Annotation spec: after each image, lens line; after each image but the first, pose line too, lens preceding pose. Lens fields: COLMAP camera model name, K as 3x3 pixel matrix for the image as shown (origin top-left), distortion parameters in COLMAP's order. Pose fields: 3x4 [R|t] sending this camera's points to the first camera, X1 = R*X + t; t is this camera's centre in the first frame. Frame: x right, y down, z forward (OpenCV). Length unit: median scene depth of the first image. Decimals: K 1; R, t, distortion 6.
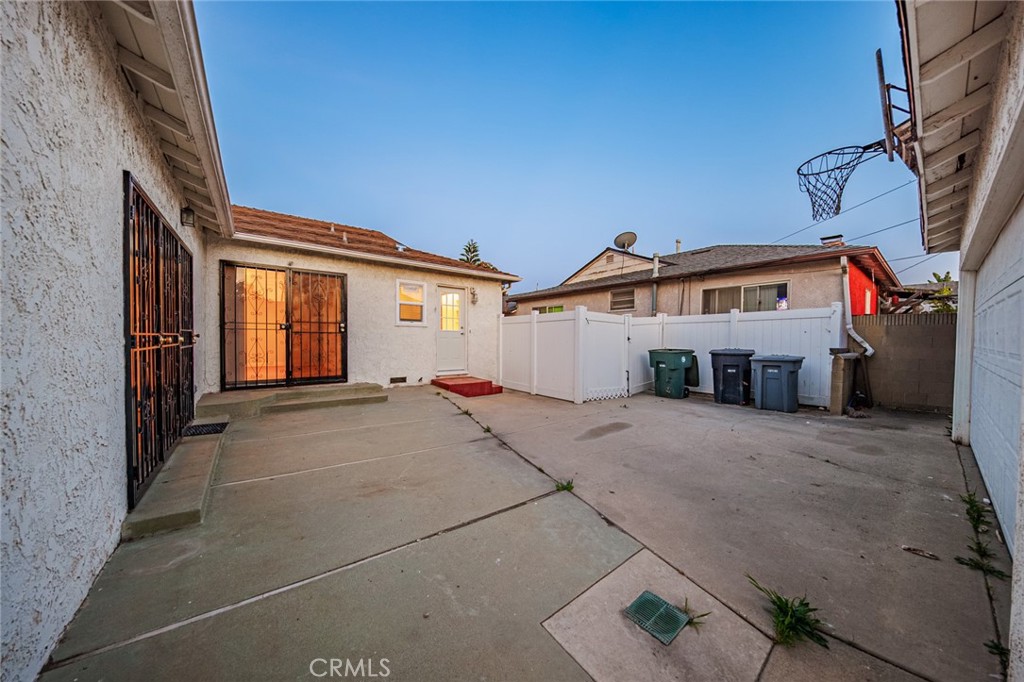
lens RADIAL K [[332.9, 0, 516.8], [0, 332.9, 346.5], [0, 0, 1]] dist [-0.001916, -0.000281]
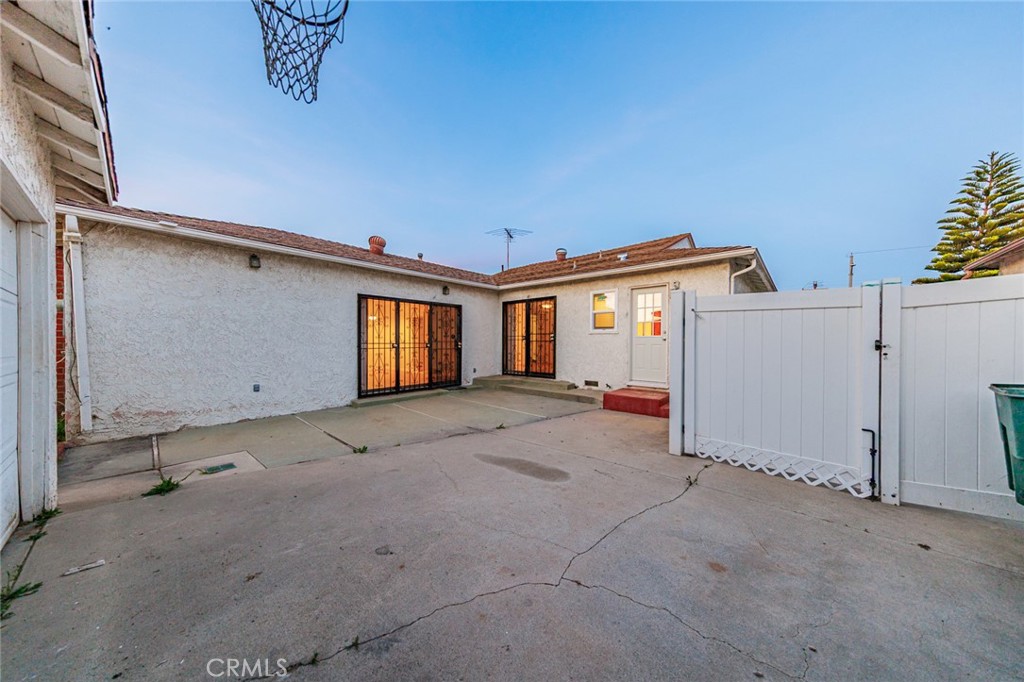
lens RADIAL K [[326.9, 0, 515.2], [0, 326.9, 344.6], [0, 0, 1]] dist [0.006398, -0.000152]
pose [[0.187227, -0.002405, -0.982314, 0.795281], [-0.024689, 0.999670, -0.007153, -0.014867], [0.982006, 0.025592, 0.187105, 0.673036]]
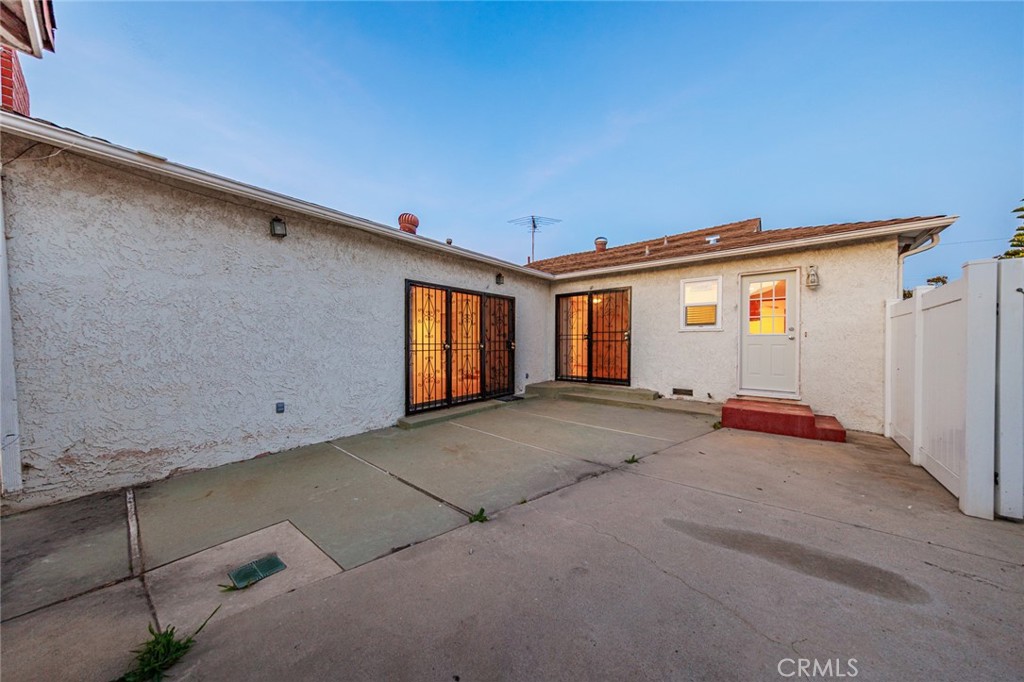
lens RADIAL K [[326.9, 0, 515.2], [0, 326.9, 344.6], [0, 0, 1]] dist [0.006398, -0.000152]
pose [[0.225586, -0.003182, -0.974218, 0.490892], [-0.022146, 0.999720, -0.008394, -0.011381], [0.973971, 0.023469, 0.225453, 0.438682]]
